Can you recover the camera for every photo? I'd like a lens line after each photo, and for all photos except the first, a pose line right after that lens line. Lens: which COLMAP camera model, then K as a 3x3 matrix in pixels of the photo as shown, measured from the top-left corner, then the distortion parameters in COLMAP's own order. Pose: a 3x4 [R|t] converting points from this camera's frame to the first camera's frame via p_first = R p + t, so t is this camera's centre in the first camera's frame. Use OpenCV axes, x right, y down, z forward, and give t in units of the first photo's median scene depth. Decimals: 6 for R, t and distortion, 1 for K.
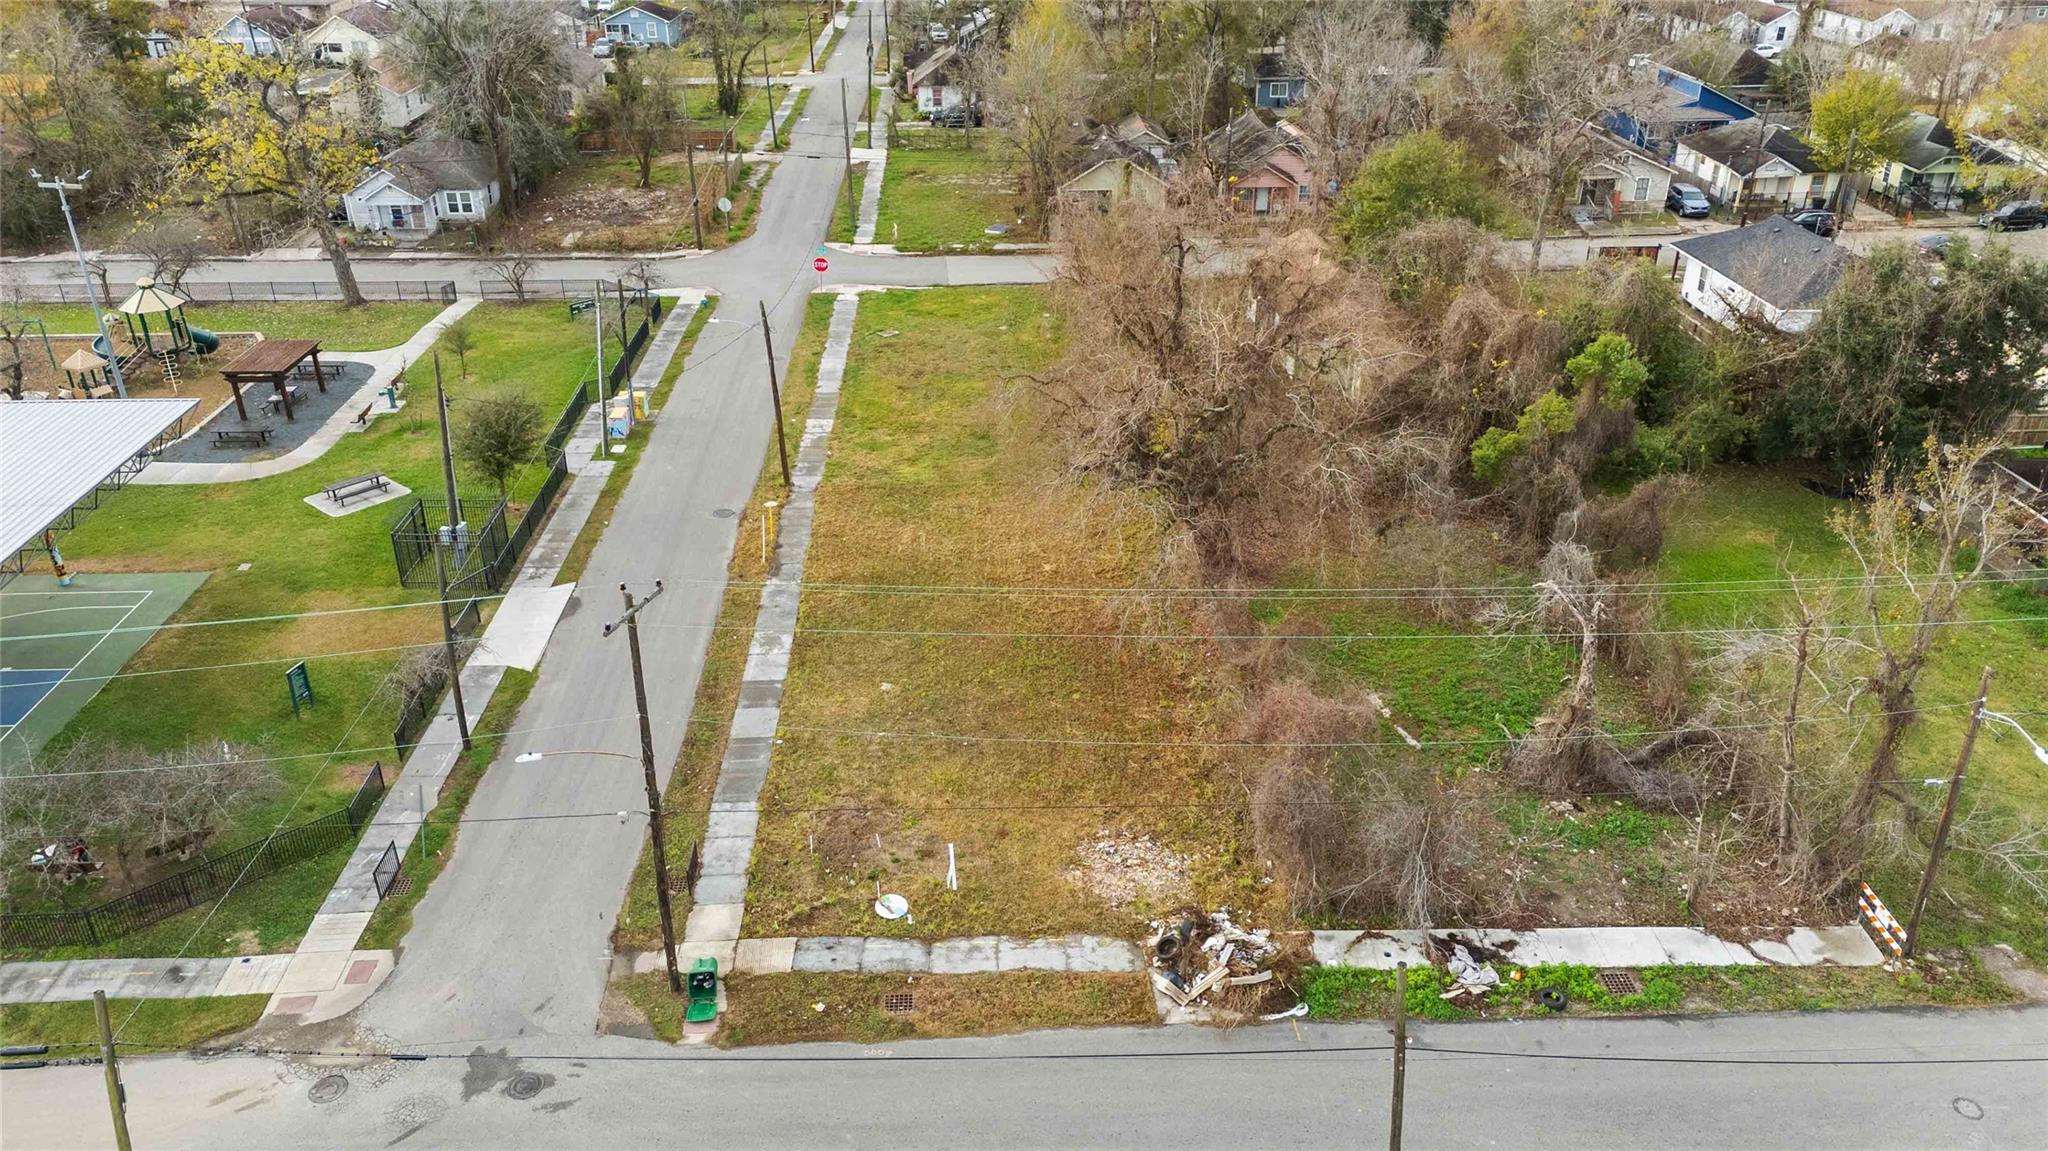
lens RADIAL K [[1504.8, 0, 1024.0], [0, 1504.8, 575.5], [0, 0, 1]] dist [0.102966, -0.111102]
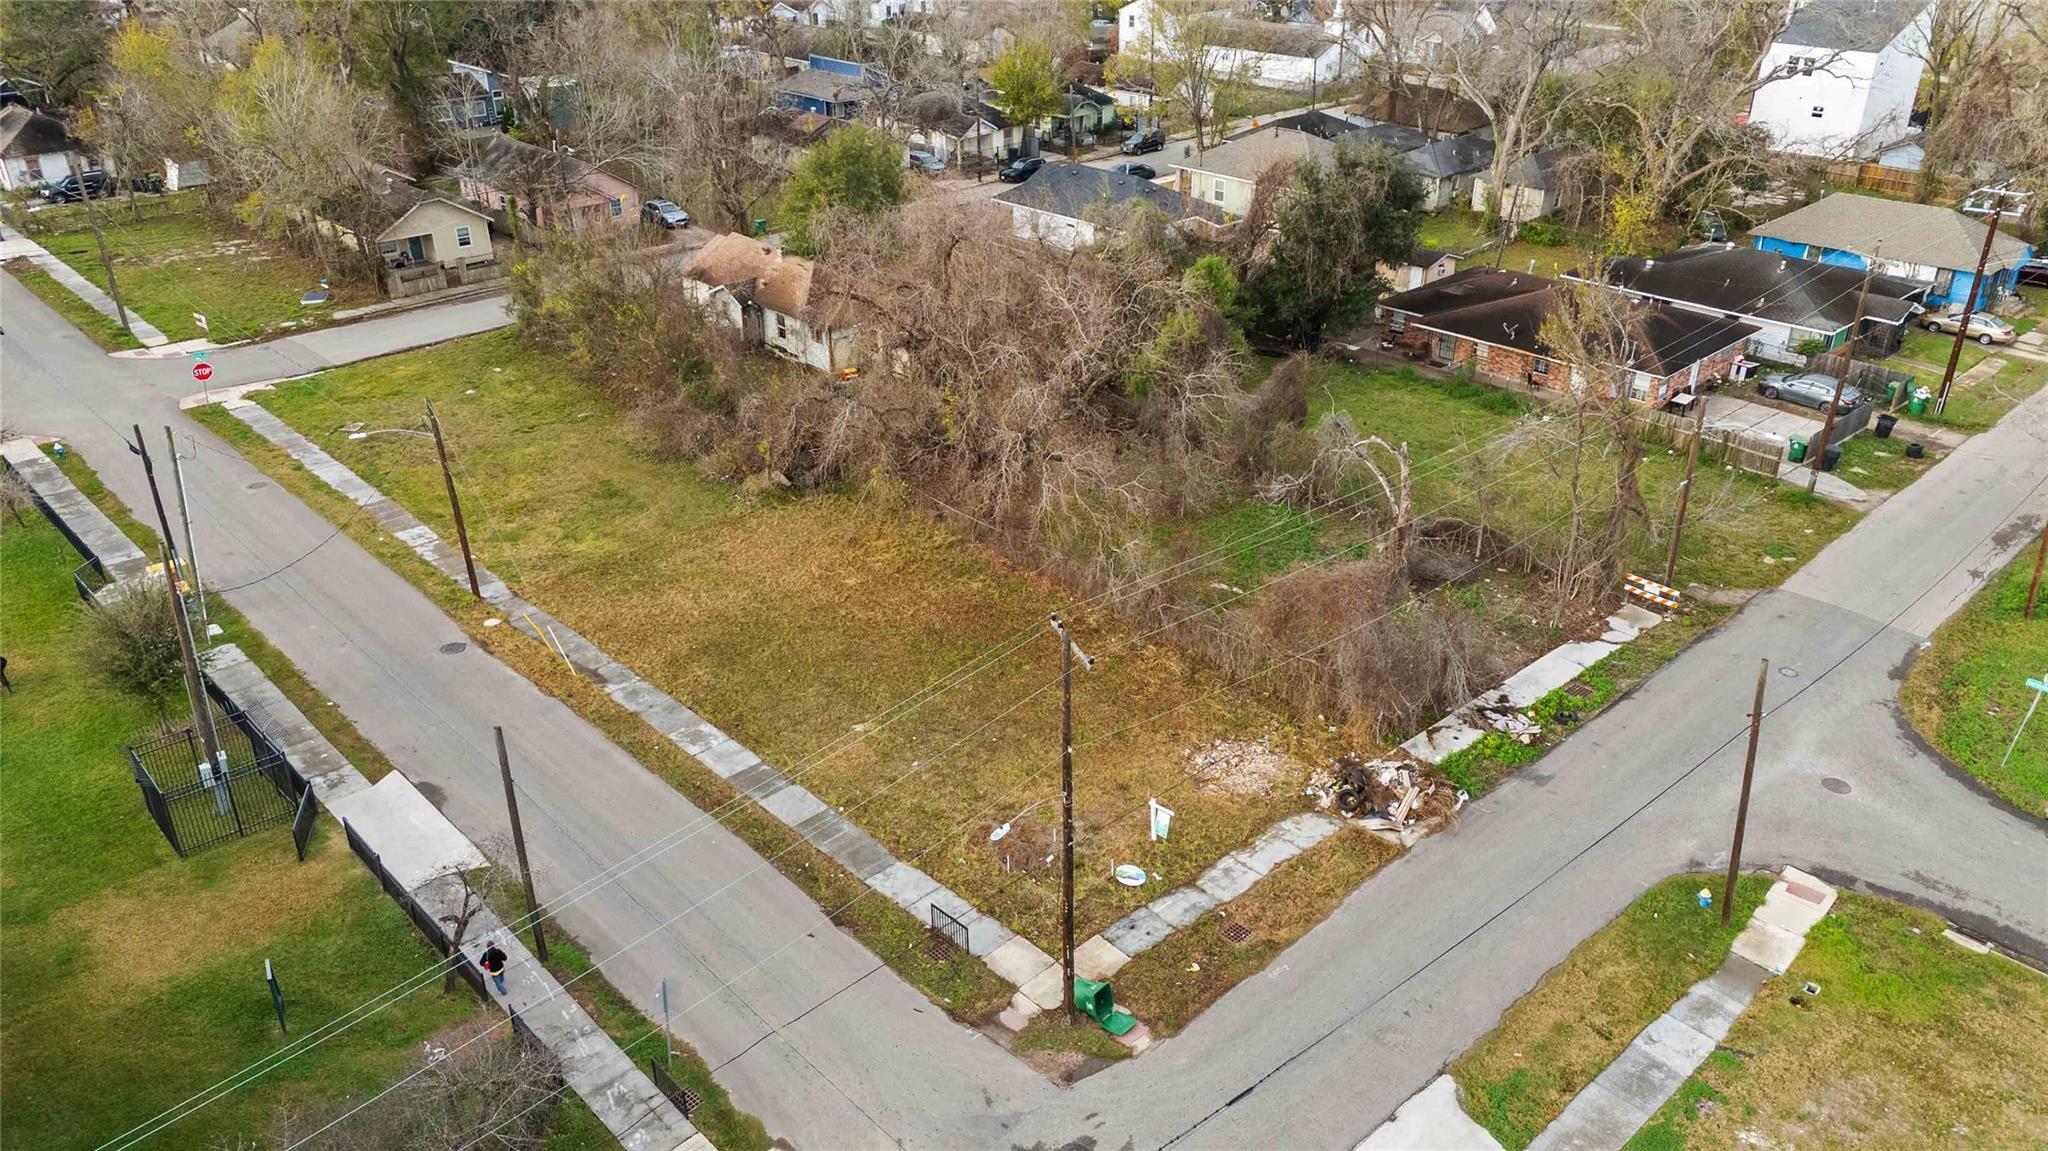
lens RADIAL K [[1504.8, 0, 1024.0], [0, 1504.8, 575.5], [0, 0, 1]] dist [0.102966, -0.111102]
pose [[0.755579, -0.299614, 0.582522, -0.715226], [0.300570, 0.948702, 0.098090, -0.108710], [-0.582029, 0.100974, 0.806875, 0.175914]]
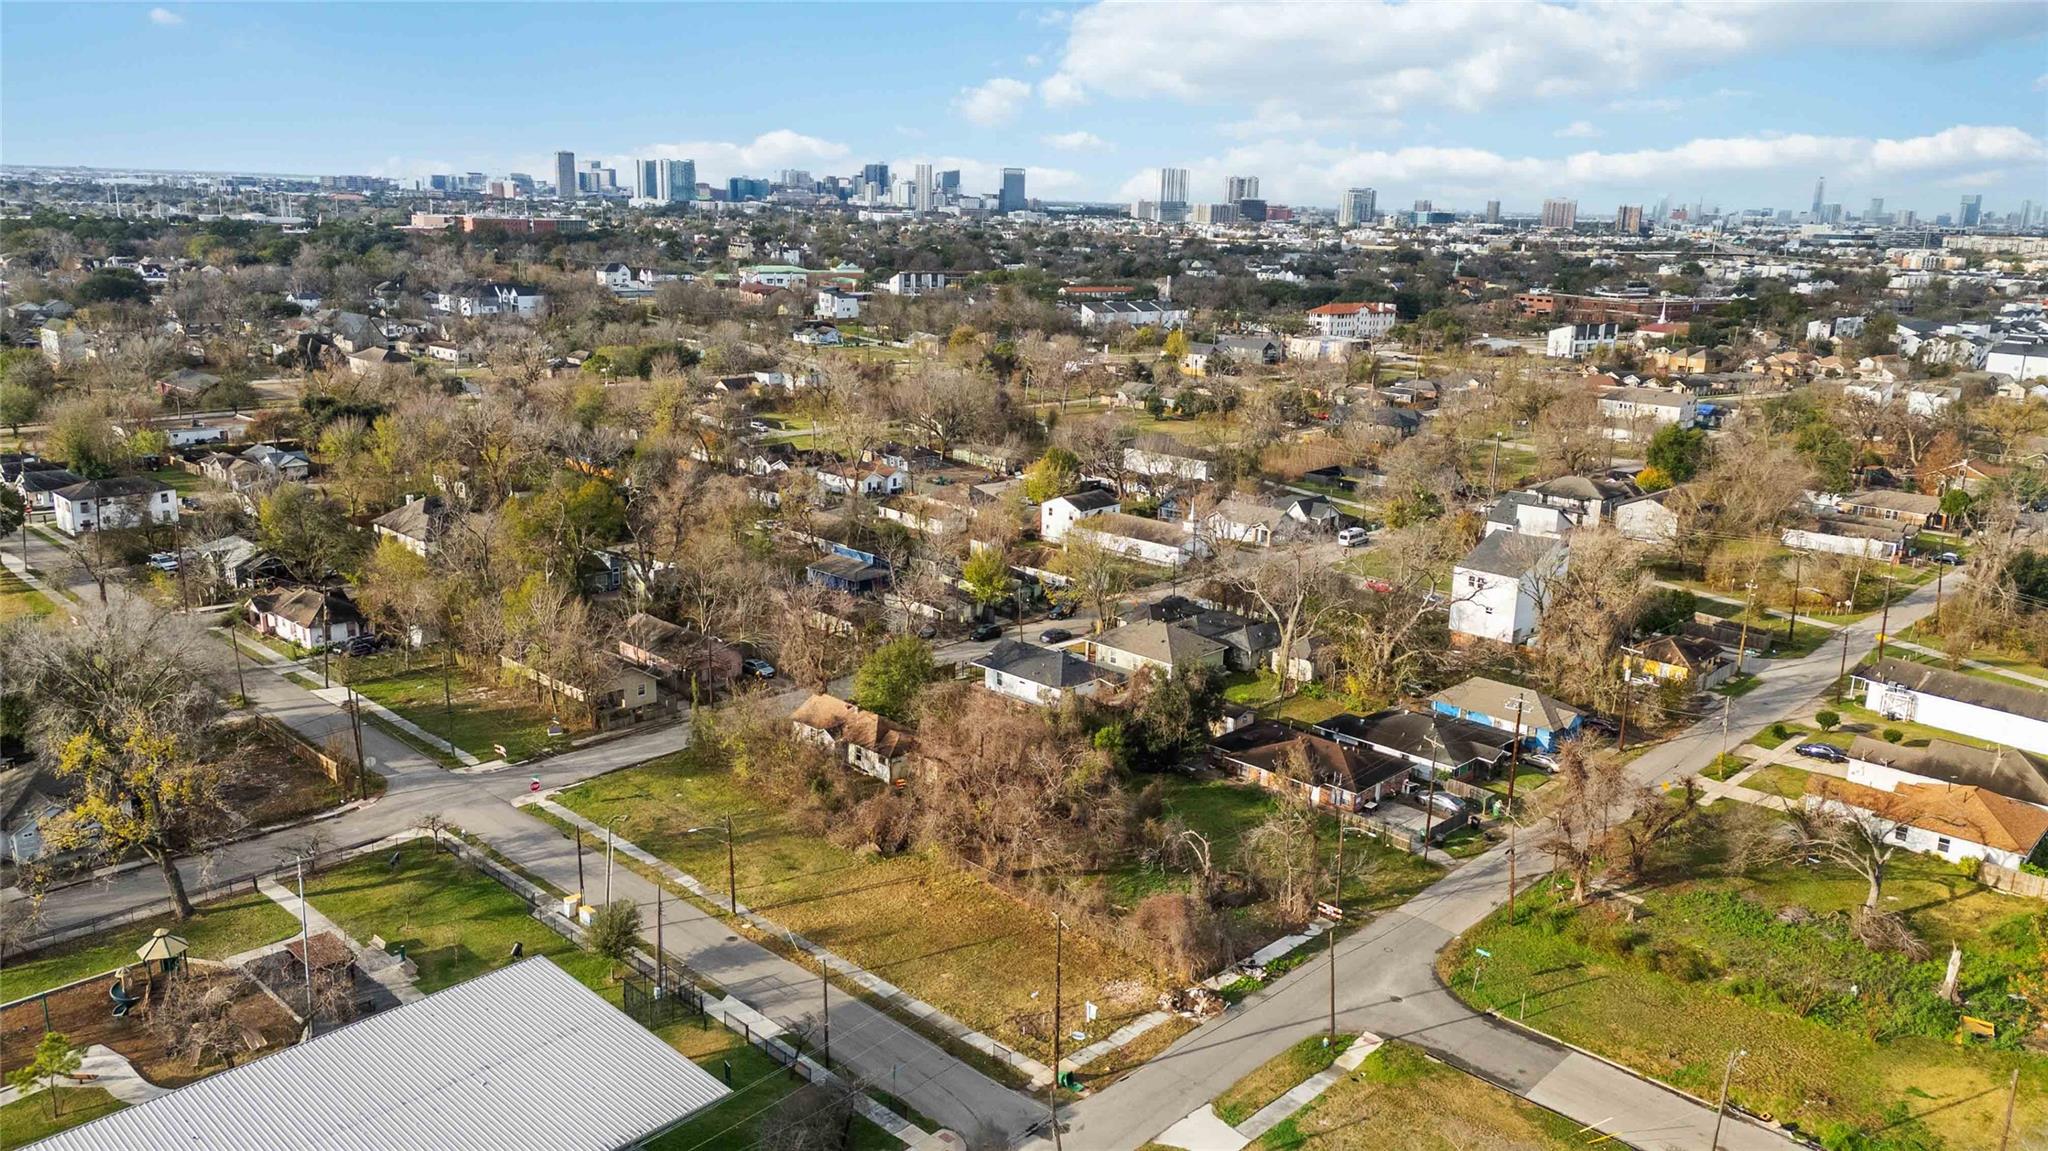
lens RADIAL K [[1504.8, 0, 1024.0], [0, 1504.8, 575.5], [0, 0, 1]] dist [0.102966, -0.111102]
pose [[0.715622, -0.149452, 0.682312, -1.706334], [0.292758, 0.951076, -0.098729, -0.263196], [-0.634175, 0.270405, 0.724364, -0.882217]]
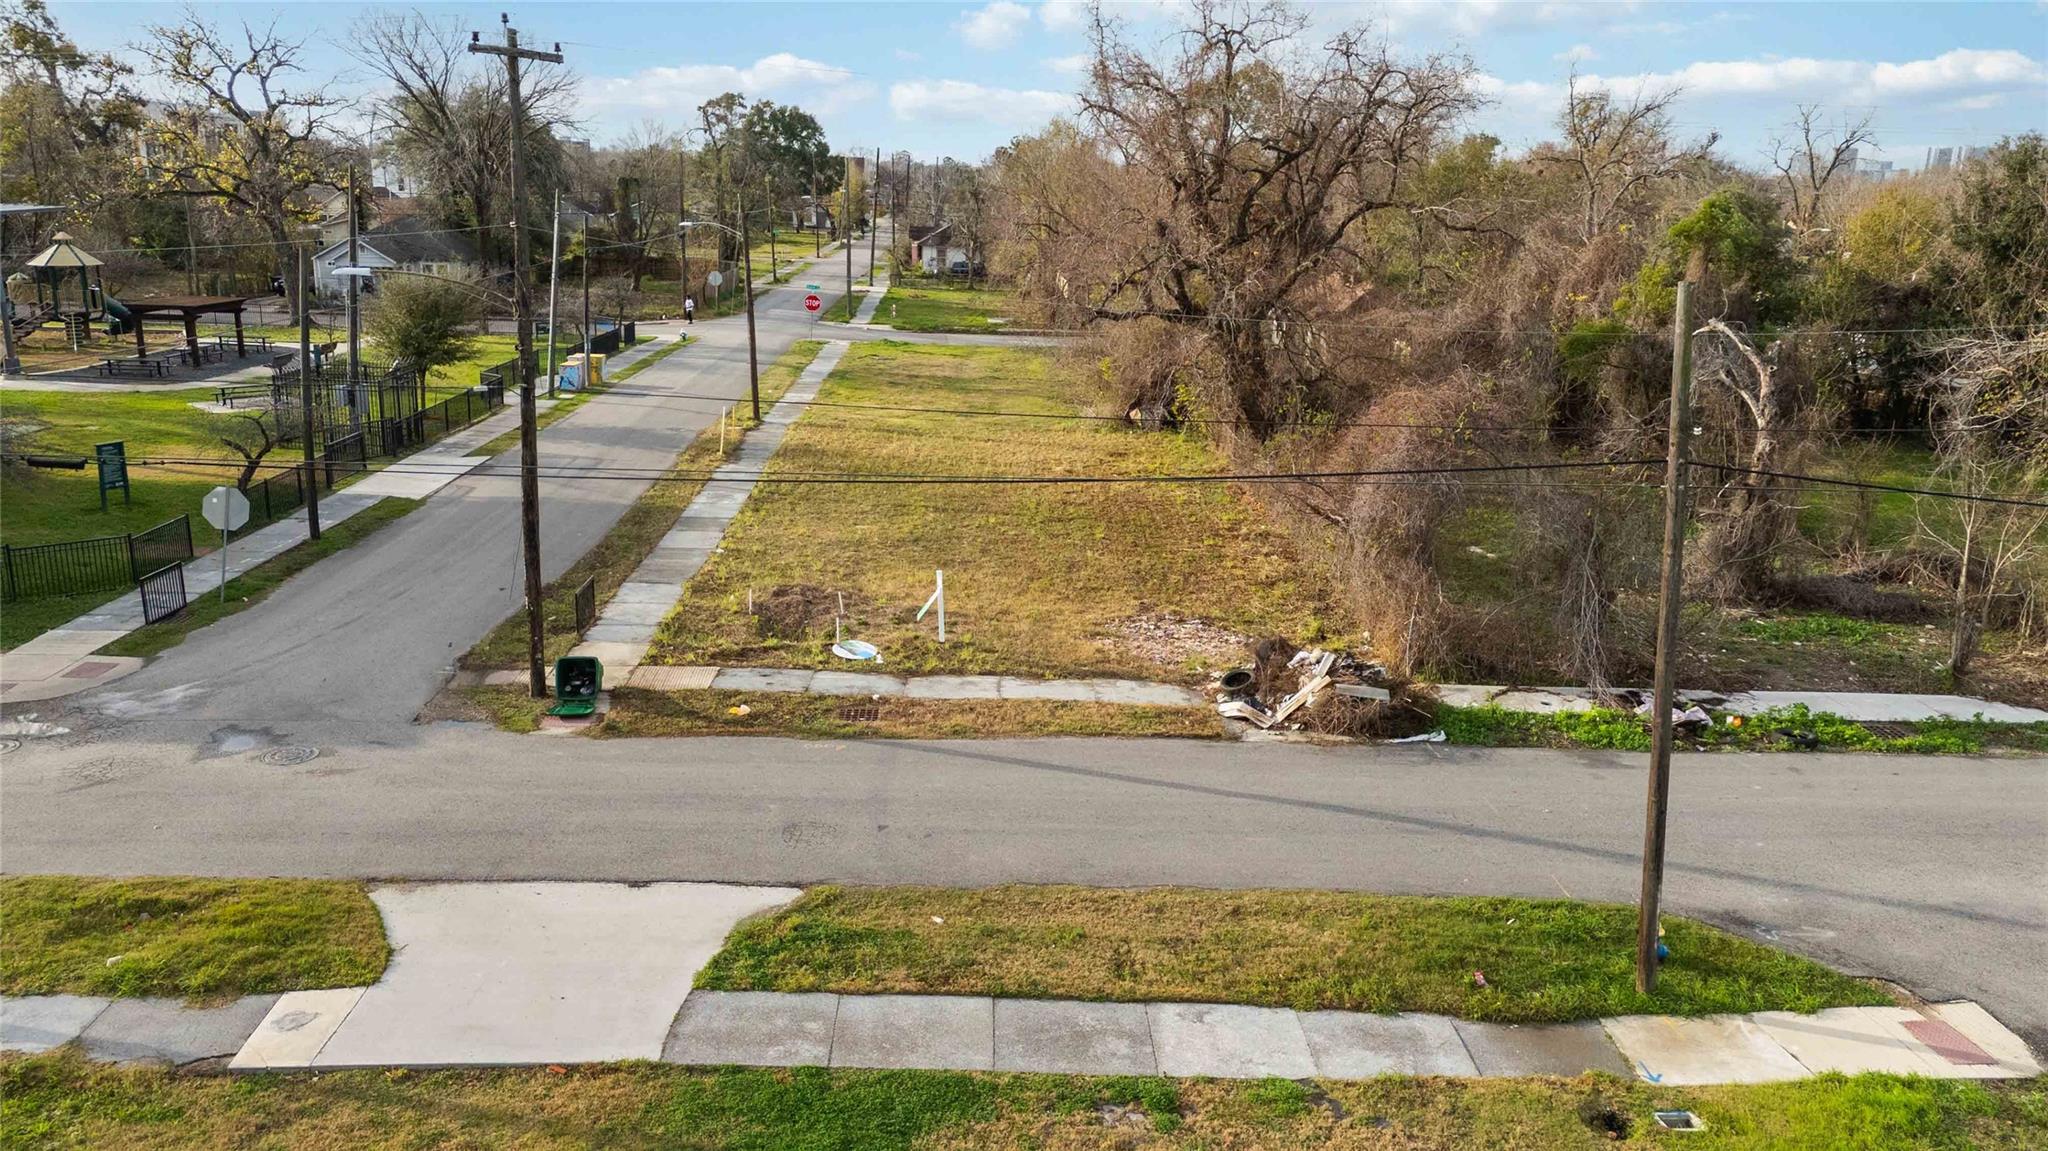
lens RADIAL K [[1504.8, 0, 1024.0], [0, 1504.8, 575.5], [0, 0, 1]] dist [0.102966, -0.111102]
pose [[0.999477, 0.031461, 0.007513, -0.012682], [-0.029163, 0.976962, -0.211412, 0.343723], [-0.013991, 0.211082, 0.977368, 0.290337]]
